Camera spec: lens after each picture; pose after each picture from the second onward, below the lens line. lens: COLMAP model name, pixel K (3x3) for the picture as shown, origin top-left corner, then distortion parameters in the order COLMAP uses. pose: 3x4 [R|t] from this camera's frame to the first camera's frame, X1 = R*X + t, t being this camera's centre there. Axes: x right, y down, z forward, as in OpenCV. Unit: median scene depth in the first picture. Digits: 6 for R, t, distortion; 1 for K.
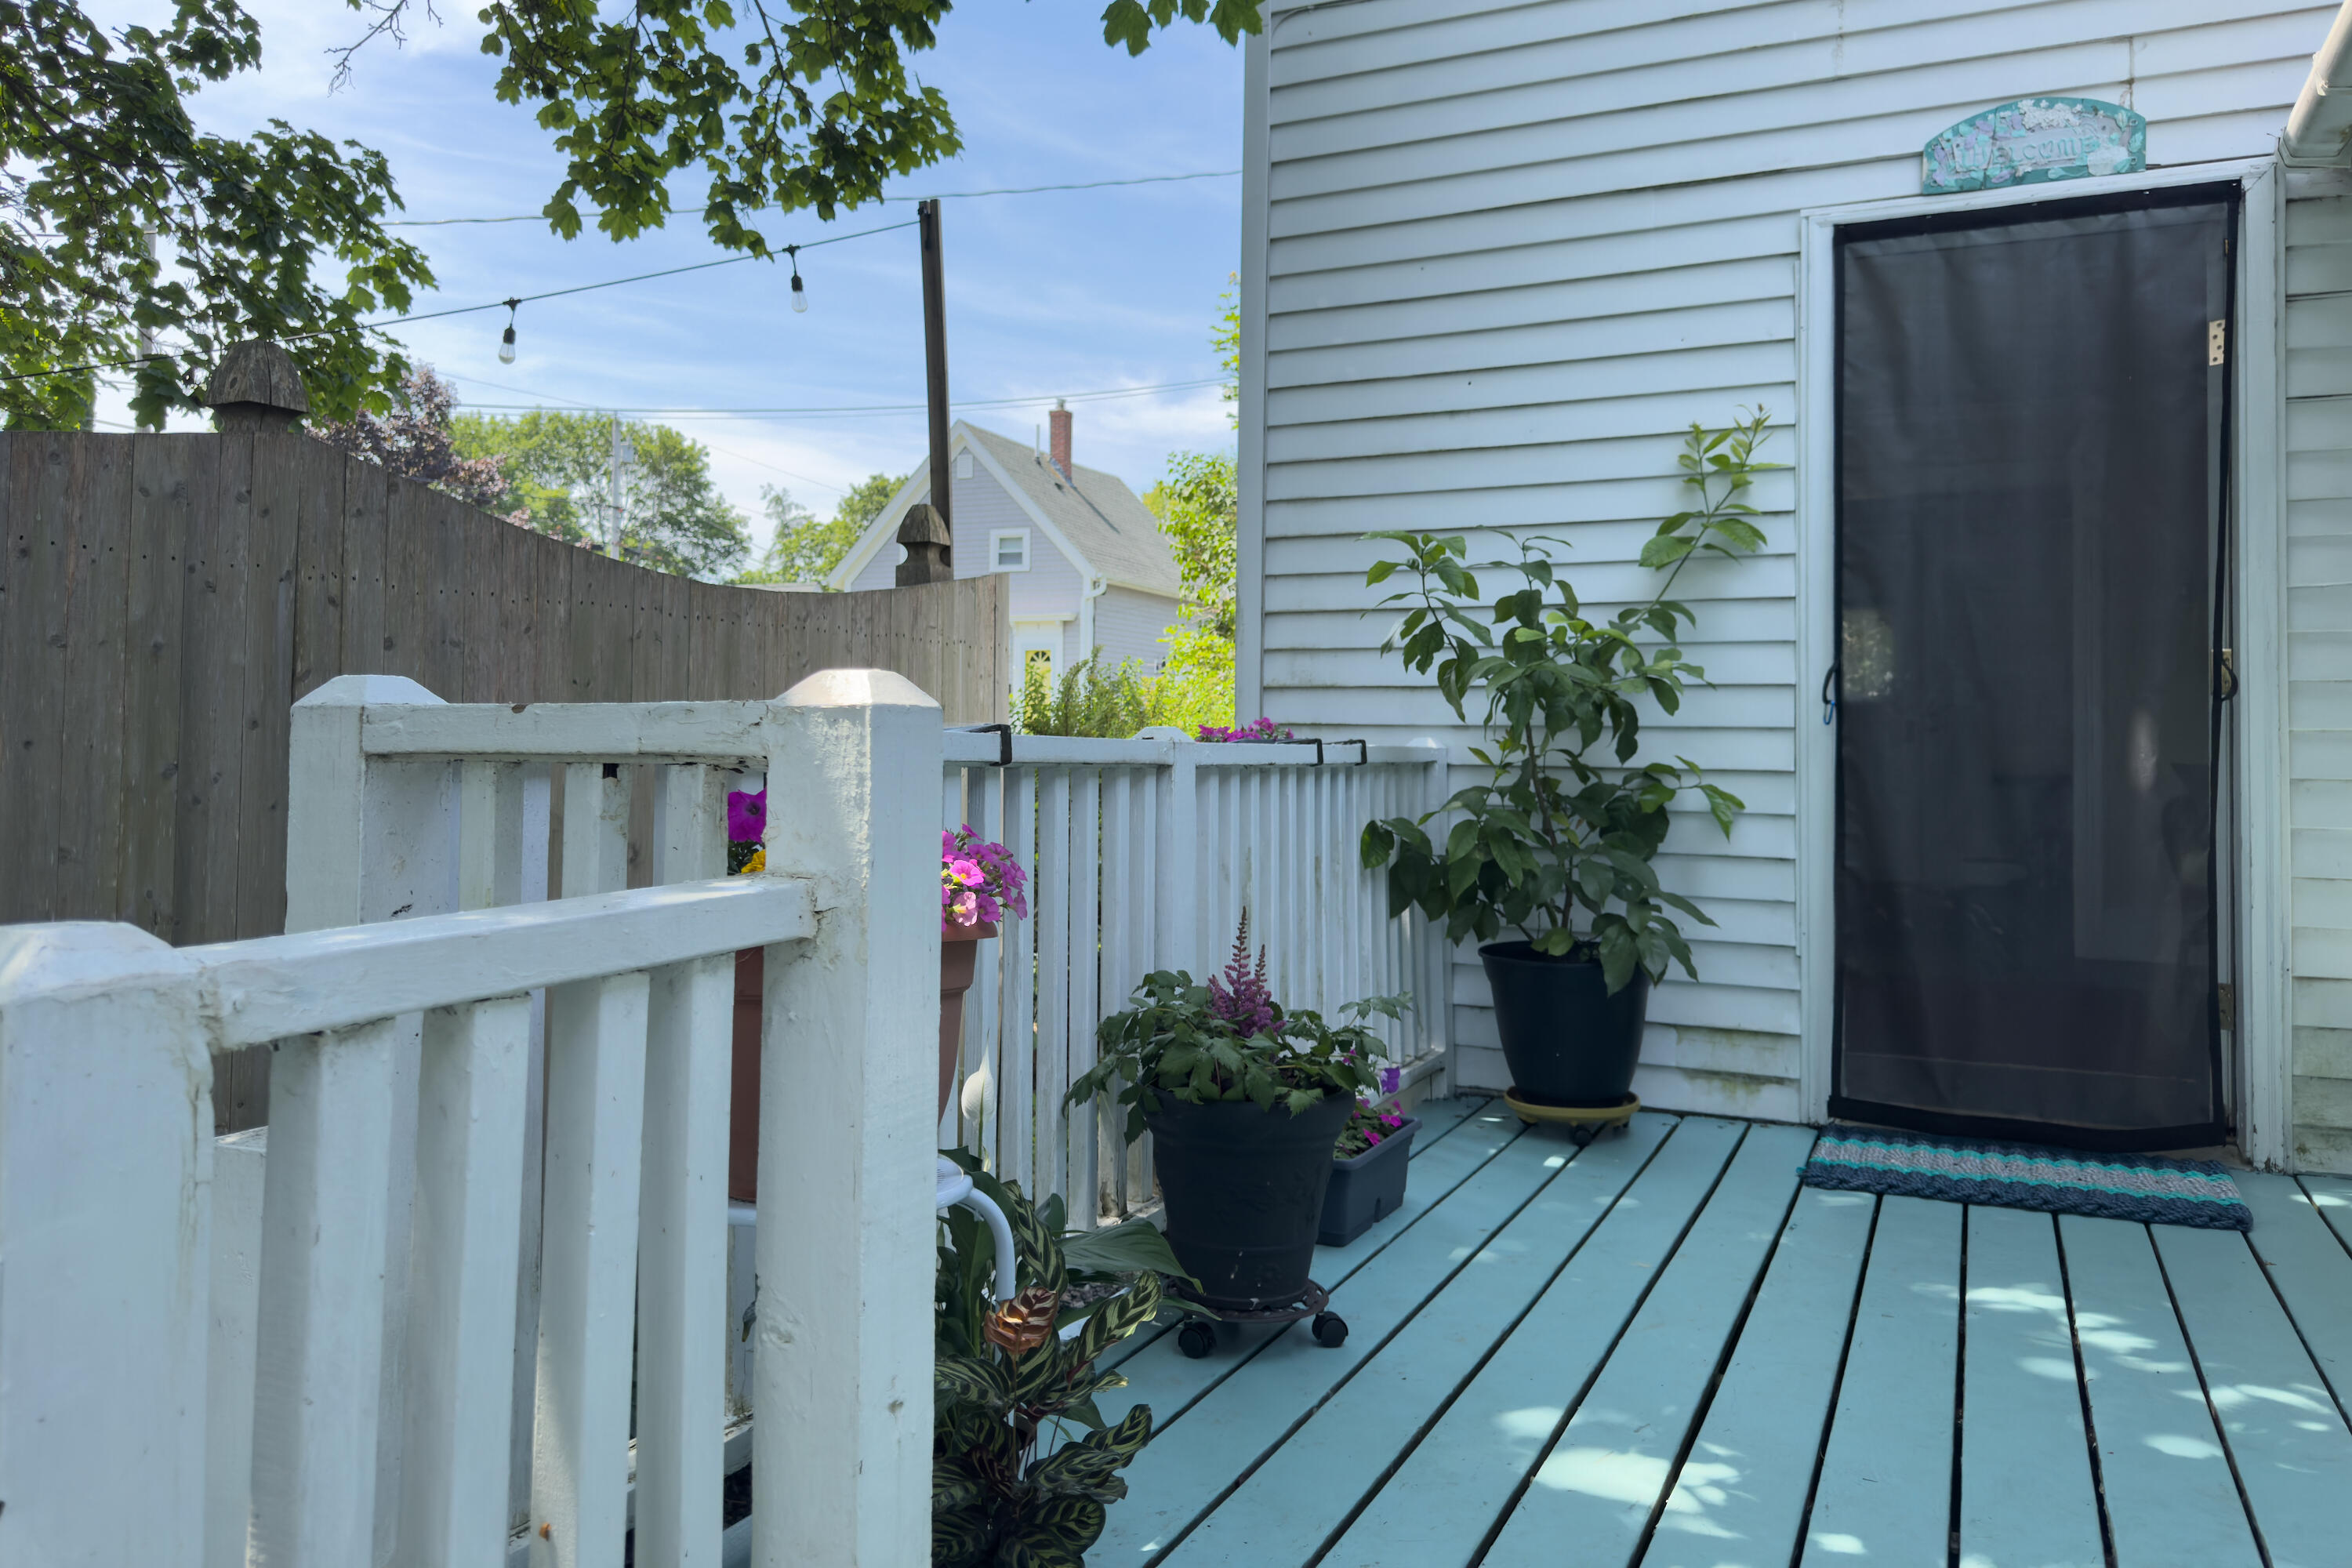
lens RADIAL K [[1674.2, 0, 1175.0], [0, 1674.2, 779.4], [0, 0, 1]] dist [-0.009956, -0.004595]
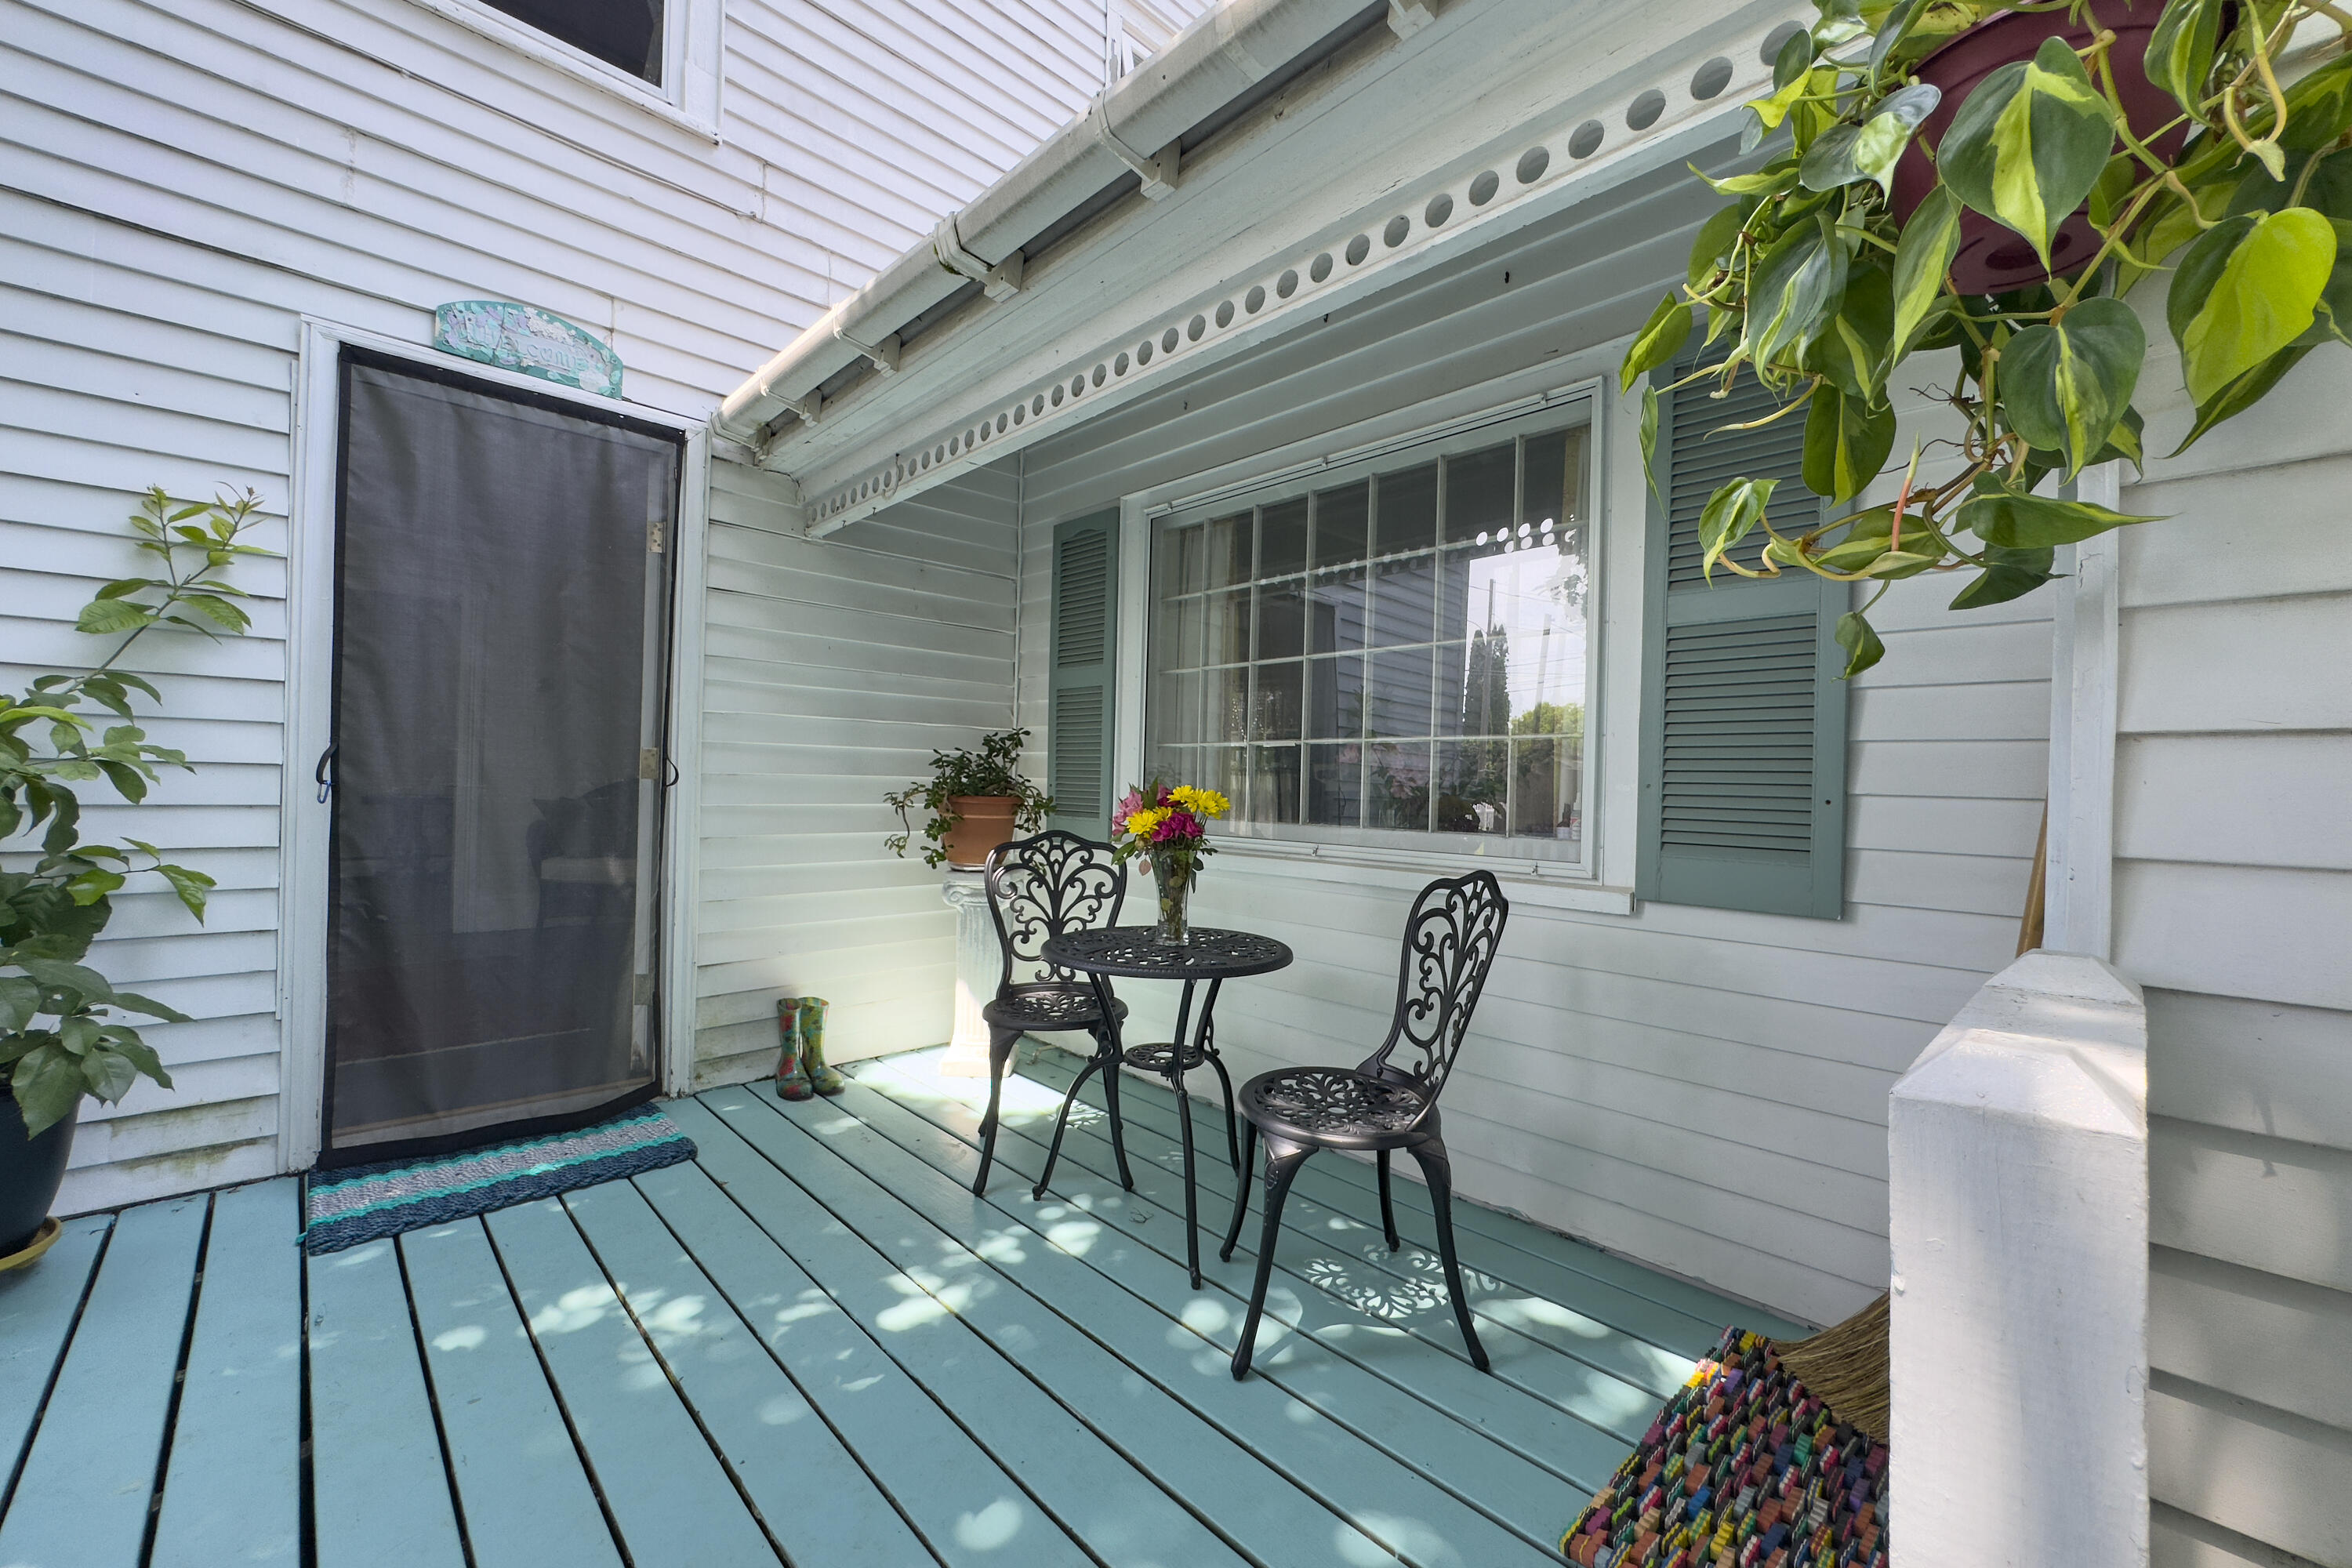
lens RADIAL K [[958.3, 0, 1173.9], [0, 958.3, 783.7], [0, 0, 1]] dist [0.008349, -0.001190]
pose [[0.373990, 0.006151, 0.927412, 0.019923], [-0.004311, 0.999979, -0.004894, -0.045592], [-0.927423, -0.002167, 0.374008, 0.265621]]
